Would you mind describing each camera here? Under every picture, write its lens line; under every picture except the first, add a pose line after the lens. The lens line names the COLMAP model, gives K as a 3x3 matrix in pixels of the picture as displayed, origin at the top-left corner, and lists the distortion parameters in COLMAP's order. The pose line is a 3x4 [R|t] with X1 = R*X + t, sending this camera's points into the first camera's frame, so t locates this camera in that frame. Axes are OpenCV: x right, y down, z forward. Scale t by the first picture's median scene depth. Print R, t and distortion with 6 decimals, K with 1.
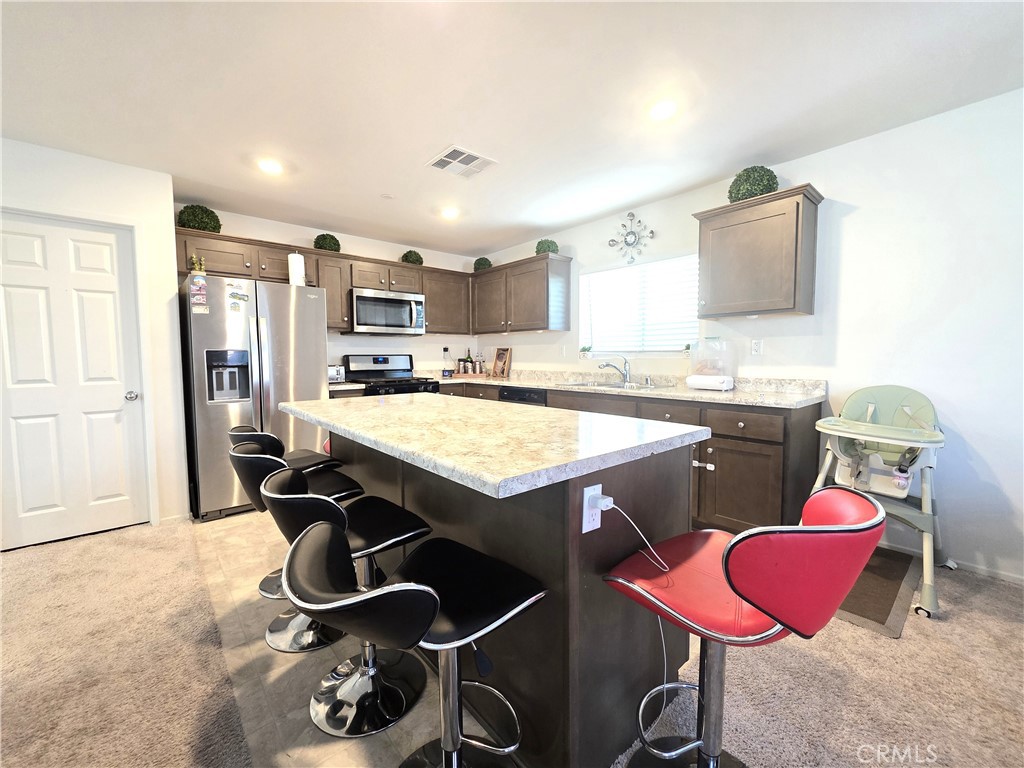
lens RADIAL K [[410.1, 0, 512.2], [0, 410.1, 380.4], [0, 0, 1]] dist [0.002310, 0.000376]
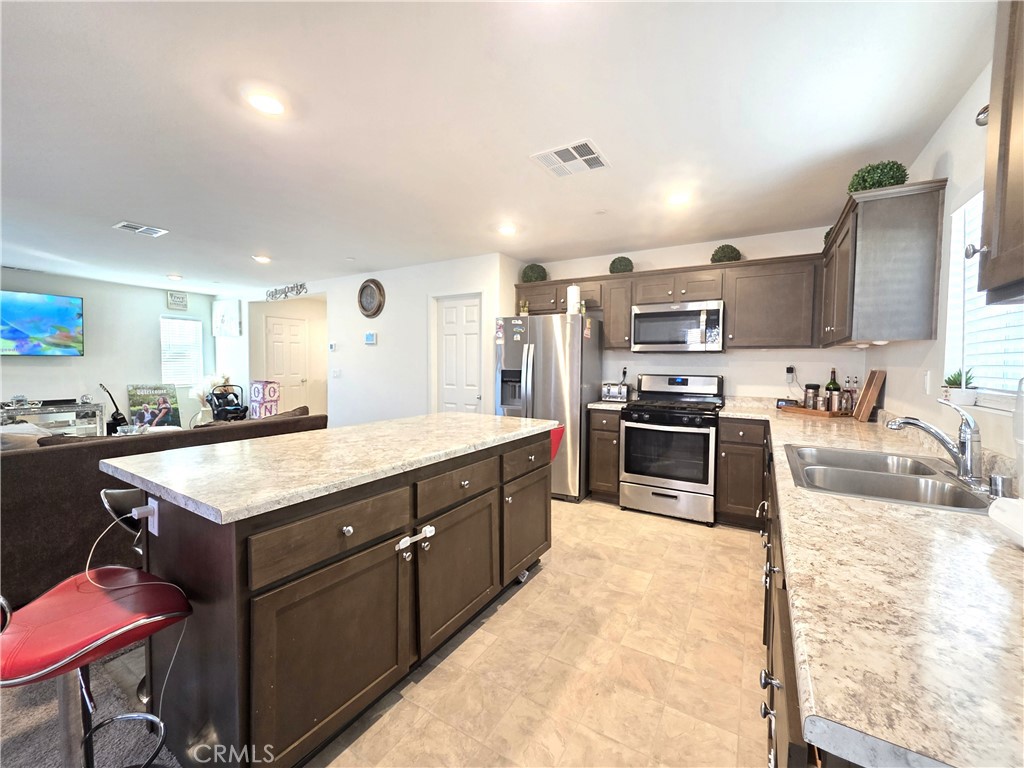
lens RADIAL K [[413.6, 0, 513.9], [0, 413.6, 380.7], [0, 0, 1]] dist [-0.001189, -0.000176]
pose [[0.306760, 0.051028, -0.950418, 0.502037], [-0.068535, 0.997154, 0.031417, -0.065810], [0.949316, 0.055499, 0.309385, 0.474695]]
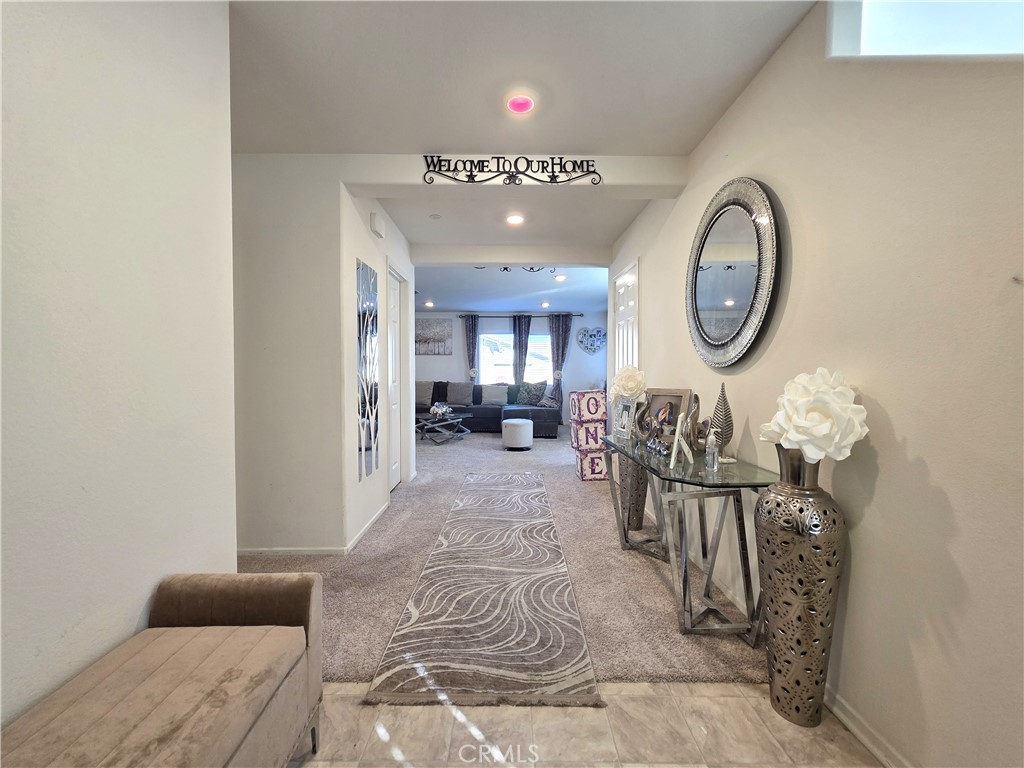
lens RADIAL K [[425.1, 0, 512.0], [0, 425.1, 384.0], [0, 0, 1]] dist [0.001055, 0.000204]
pose [[-0.758019, -0.009718, 0.652160, -2.329526], [0.041831, 0.997106, 0.063480, -0.027374], [-0.650890, 0.075400, -0.755418, 1.074576]]
